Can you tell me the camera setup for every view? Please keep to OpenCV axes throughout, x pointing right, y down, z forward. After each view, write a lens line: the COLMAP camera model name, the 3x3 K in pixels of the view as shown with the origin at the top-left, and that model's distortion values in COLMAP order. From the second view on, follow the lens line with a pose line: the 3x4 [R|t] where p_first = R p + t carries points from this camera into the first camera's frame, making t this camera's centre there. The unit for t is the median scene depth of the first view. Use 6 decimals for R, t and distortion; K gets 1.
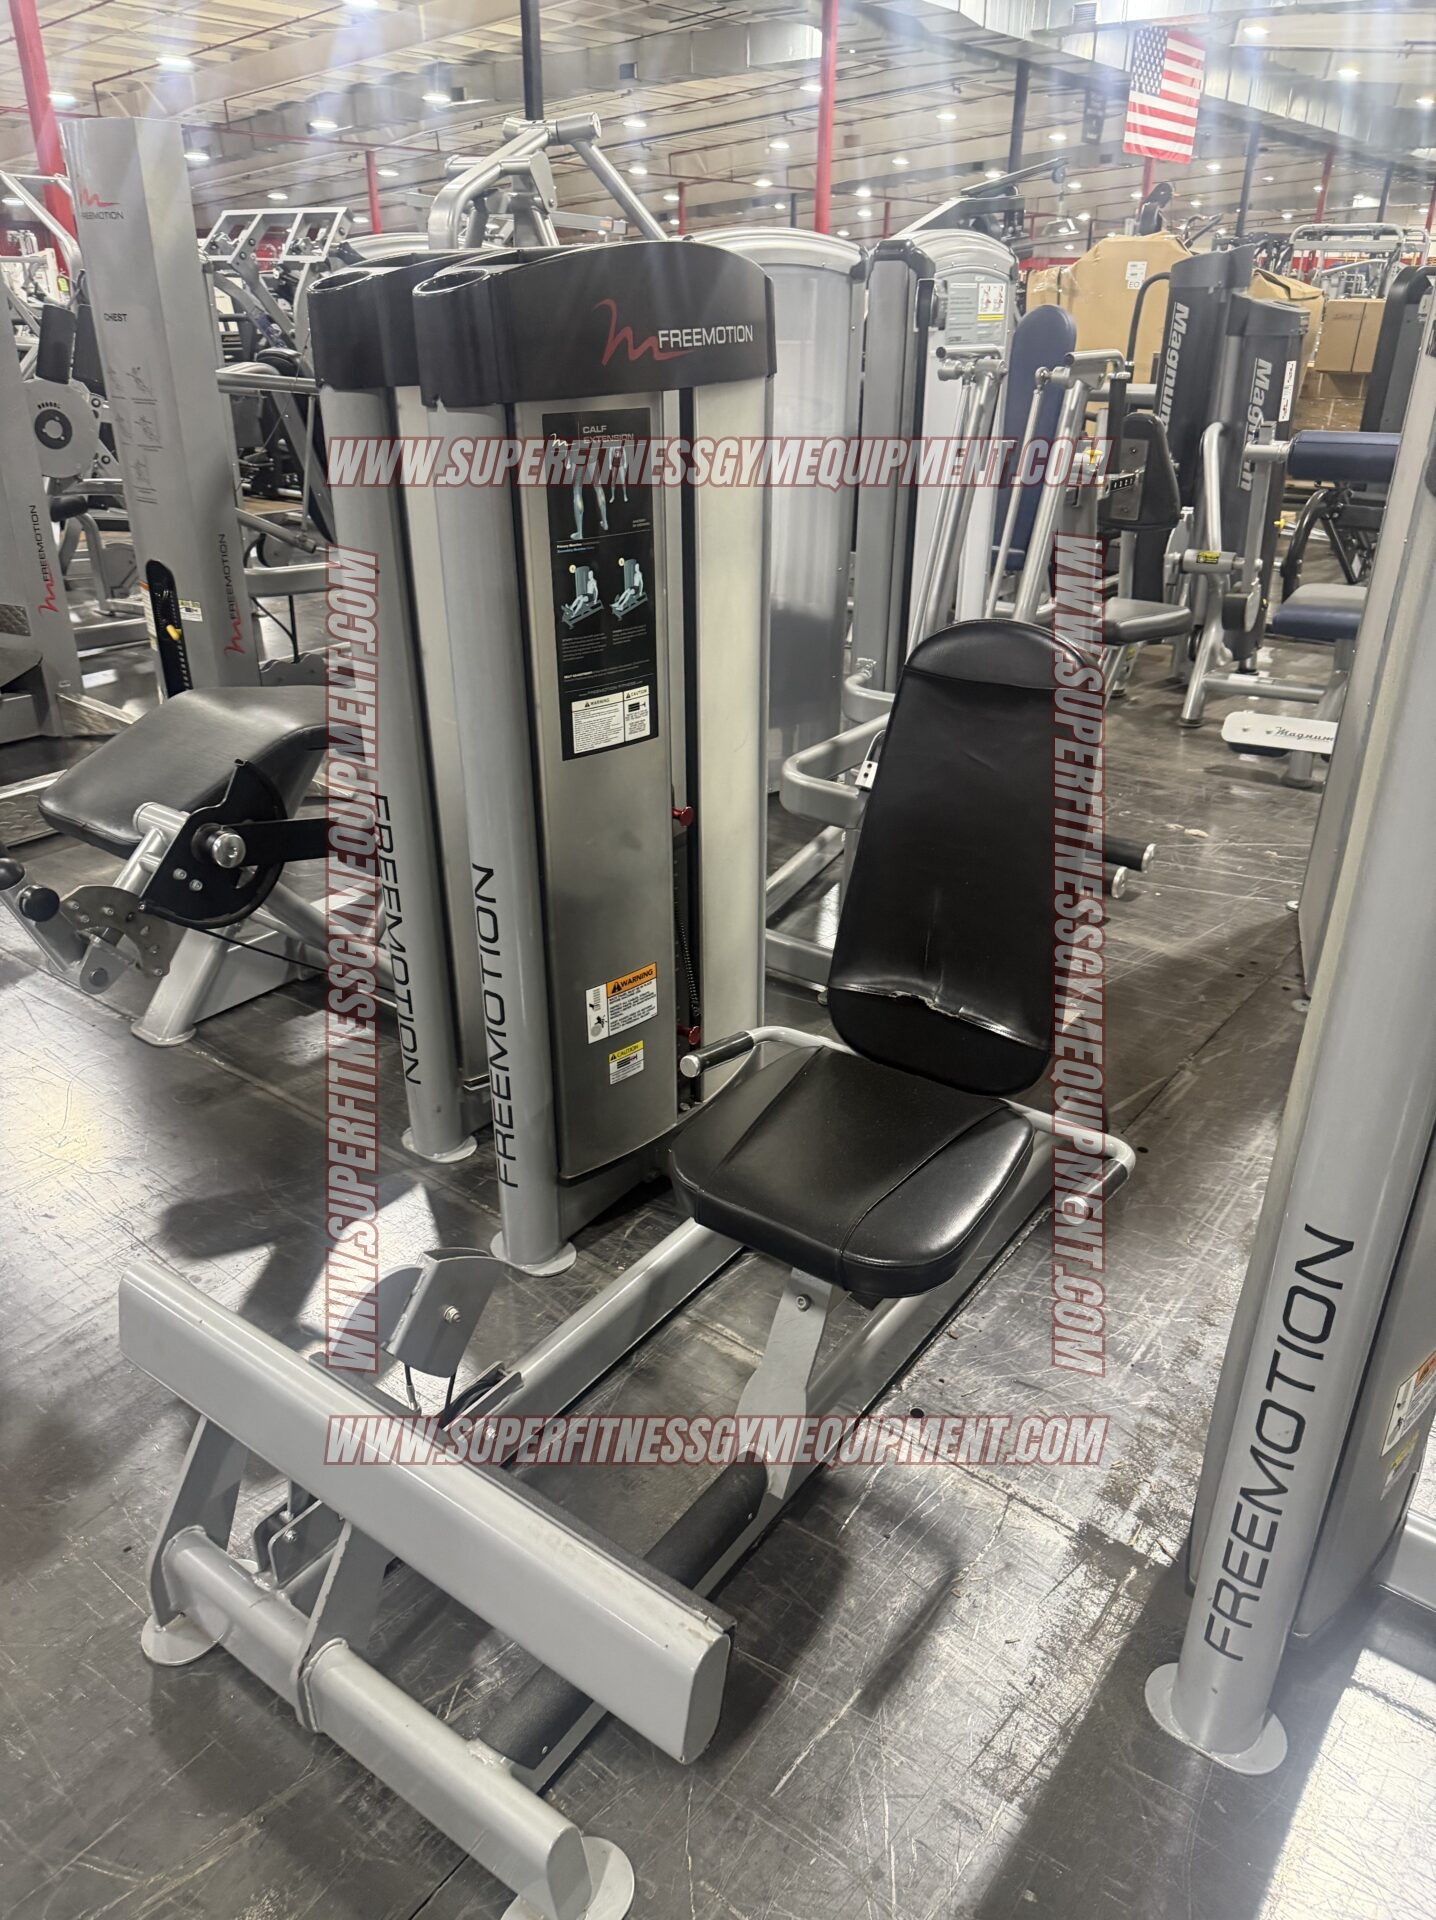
lens RADIAL K [[1359.1, 0, 734.8], [0, 1359.1, 967.7], [0, 0, 1]] dist [0.011714, -0.012506]
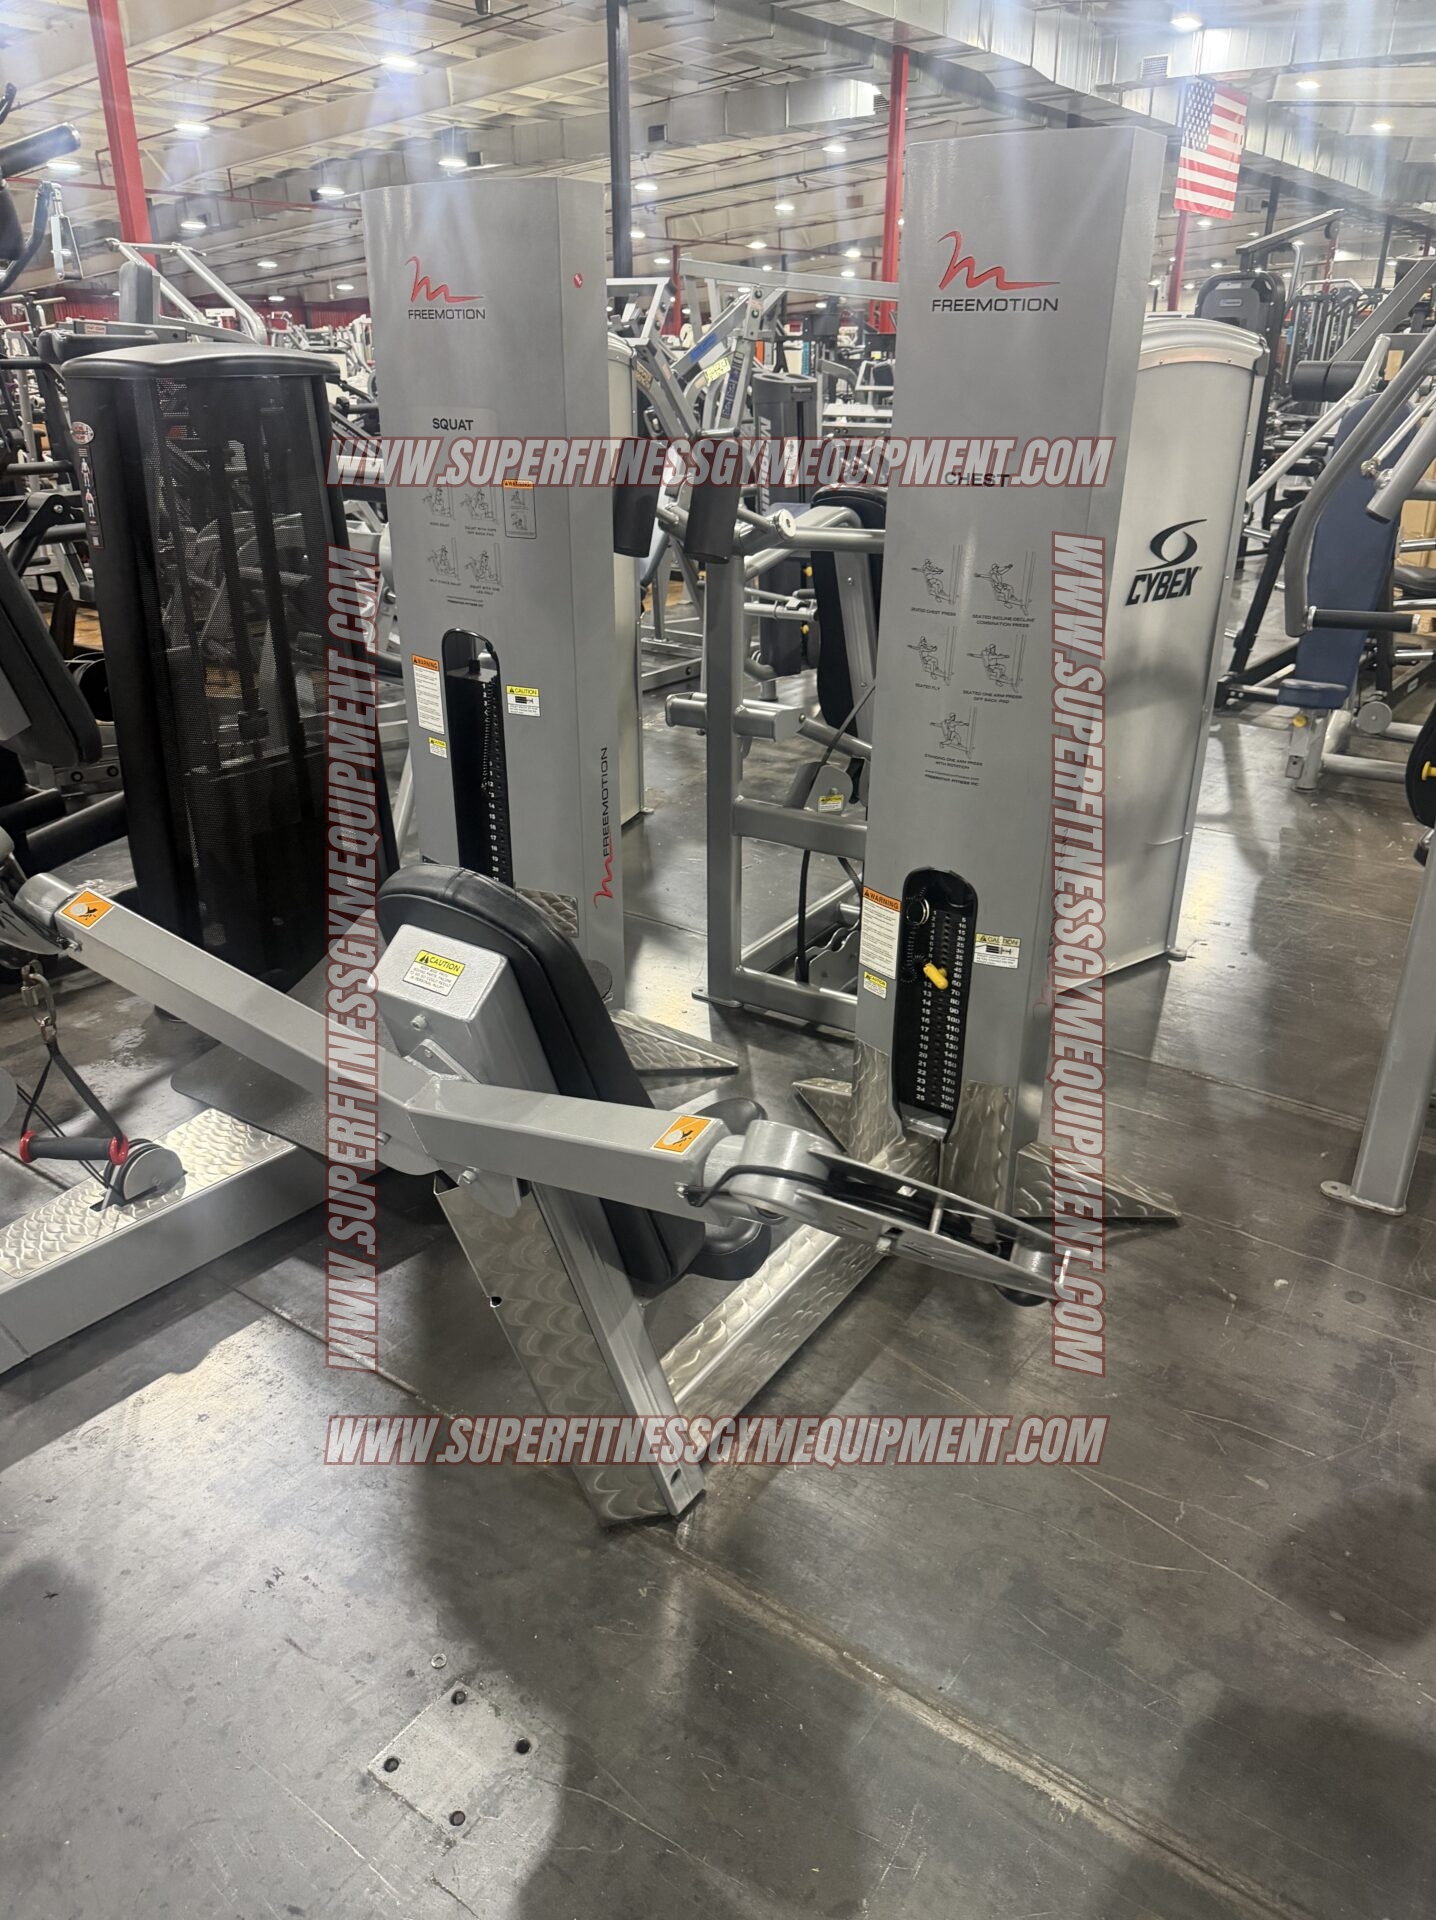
lens RADIAL K [[1359.1, 0, 708.5], [0, 1359.1, 955.0], [0, 0, 1]] dist [0.011714, -0.012506]
pose [[0.999467, -0.024365, 0.021722, -0.075494], [0.025261, 0.998799, -0.041983, -0.033410], [-0.020673, 0.042510, 0.998882, 0.057236]]
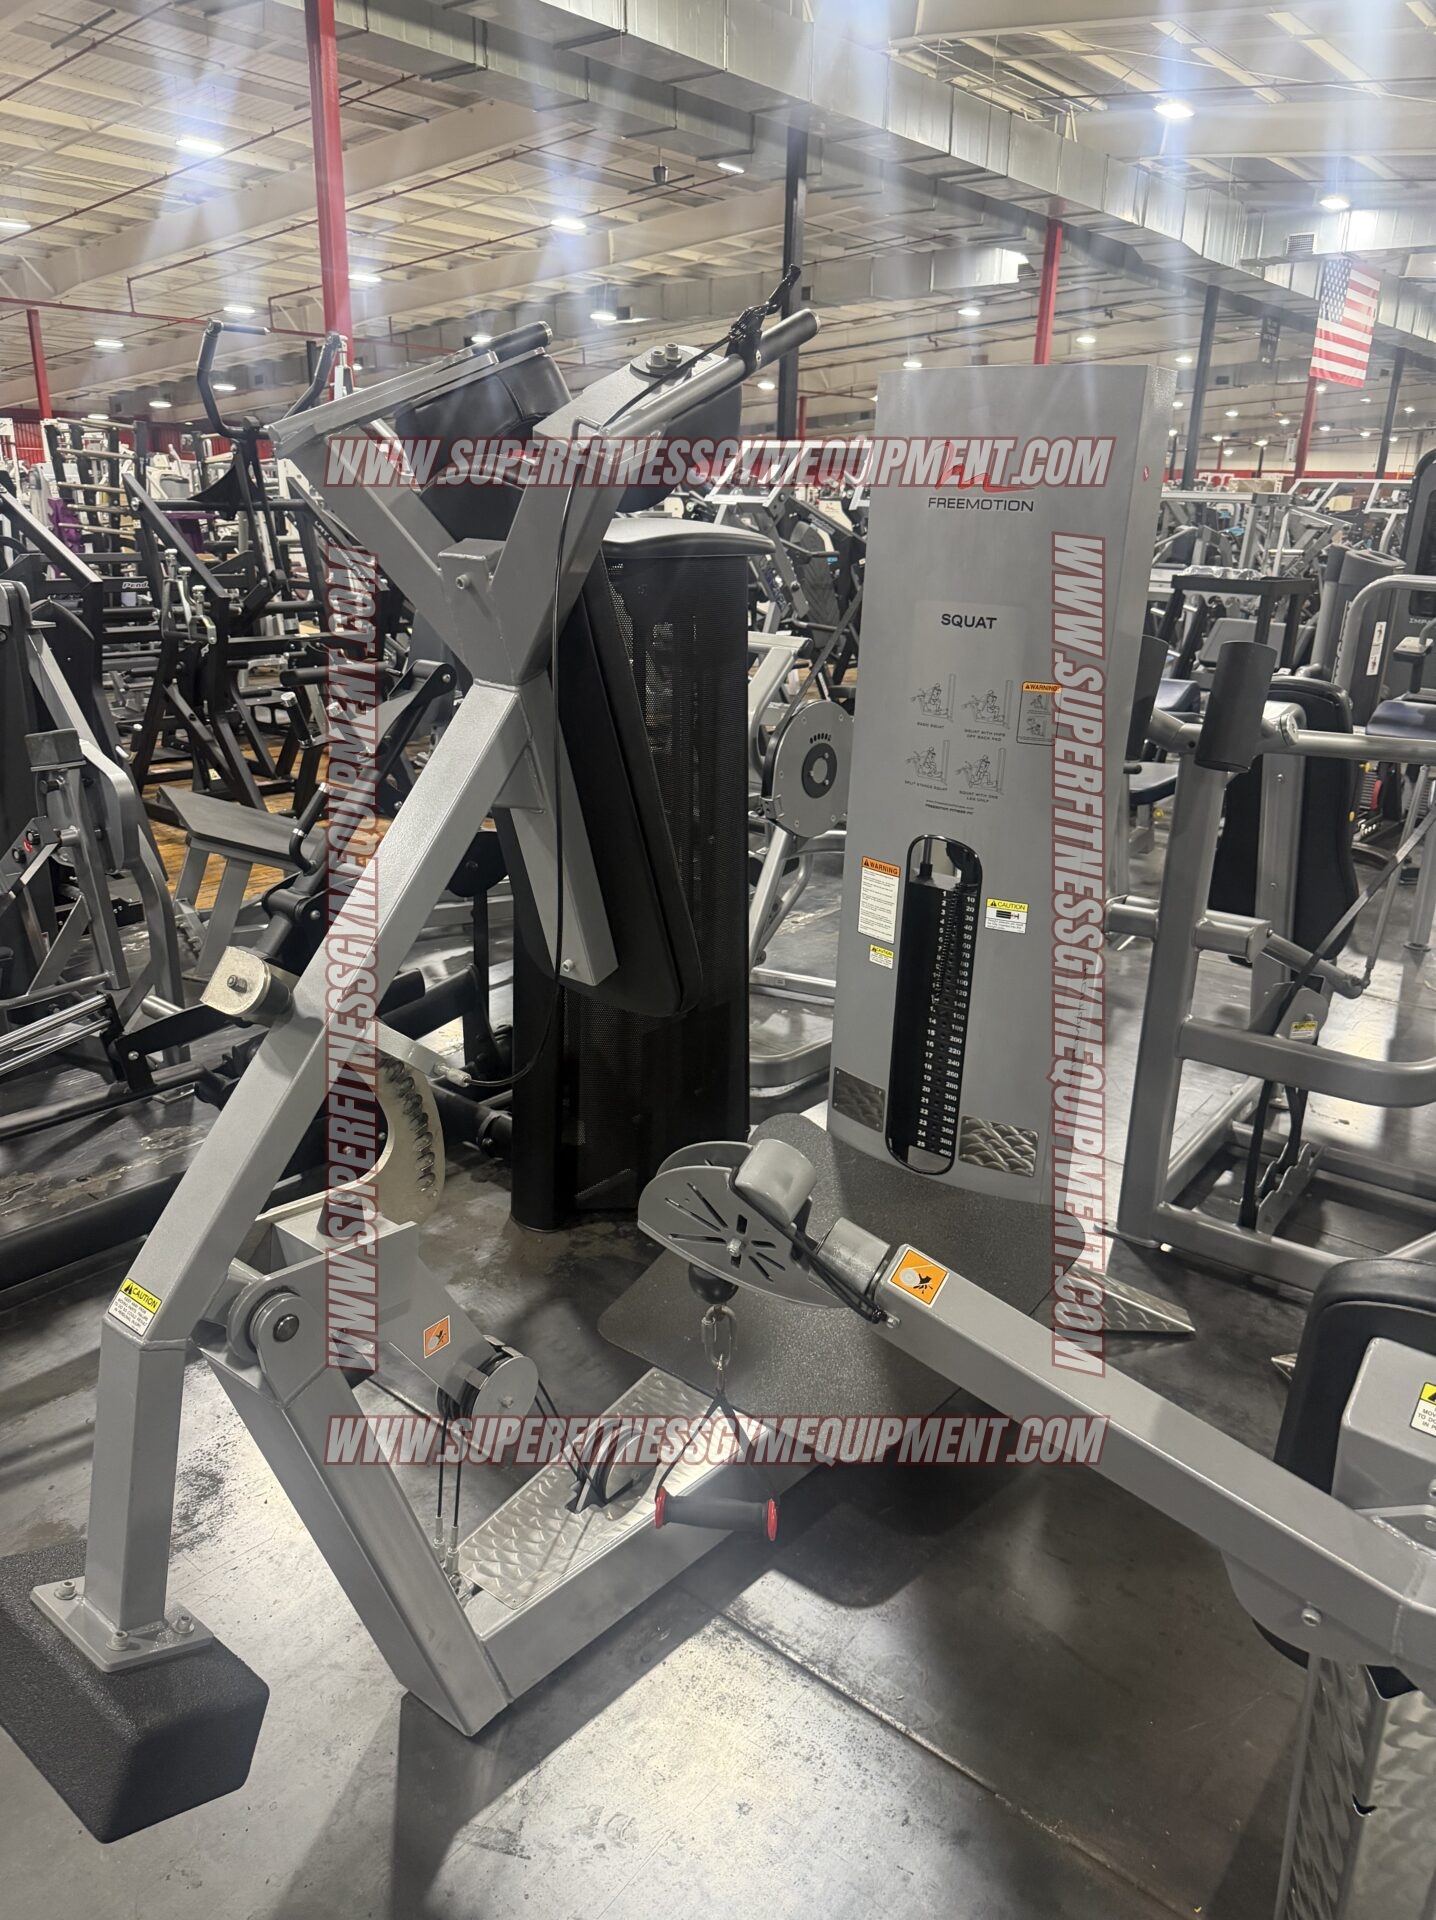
lens RADIAL K [[1359.1, 0, 729.0], [0, 1359.1, 951.1], [0, 0, 1]] dist [0.011714, -0.012506]
pose [[0.999607, 0.021125, -0.018412, -0.101872], [-0.023398, 0.990769, -0.133529, -0.041581], [0.015421, 0.133907, 0.990874, 0.067579]]
